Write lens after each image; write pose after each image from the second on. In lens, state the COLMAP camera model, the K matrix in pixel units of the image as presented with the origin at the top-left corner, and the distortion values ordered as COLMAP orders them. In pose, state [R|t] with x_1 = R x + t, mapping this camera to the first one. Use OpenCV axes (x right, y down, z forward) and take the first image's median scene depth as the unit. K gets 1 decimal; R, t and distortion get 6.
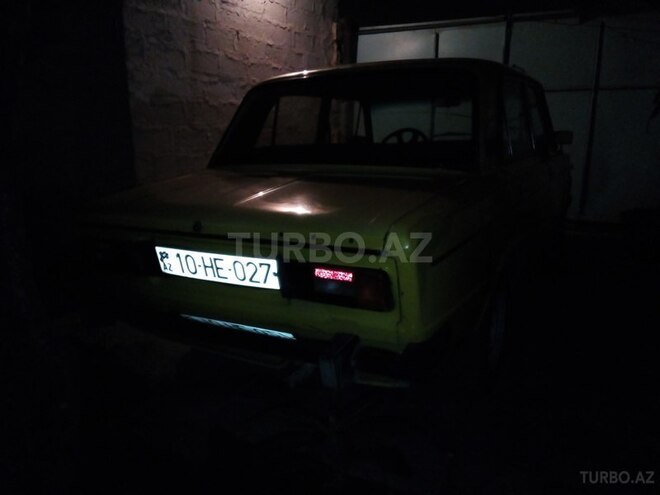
lens RADIAL K [[529.8, 0, 328.8], [0, 529.8, 230.6], [0, 0, 1]] dist [0.074723, -0.108845]
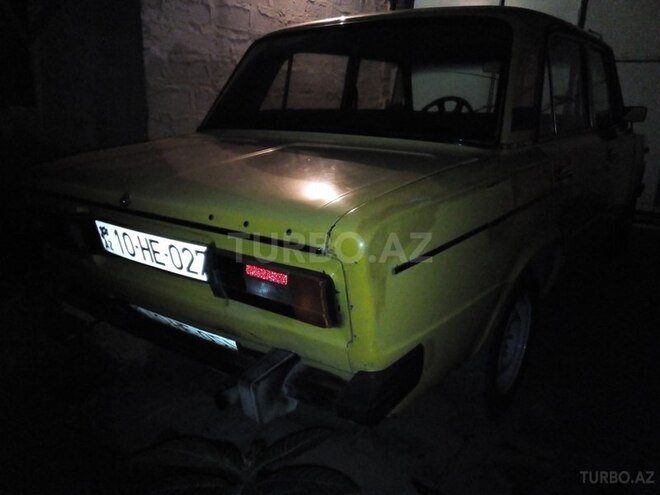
lens RADIAL K [[529.8, 0, 328.8], [0, 529.8, 230.6], [0, 0, 1]] dist [0.074723, -0.108845]
pose [[0.990795, 0.063385, -0.119617, 0.087661], [-0.057029, 0.996810, 0.055837, -0.013324], [0.122775, -0.048502, 0.991249, 0.118290]]
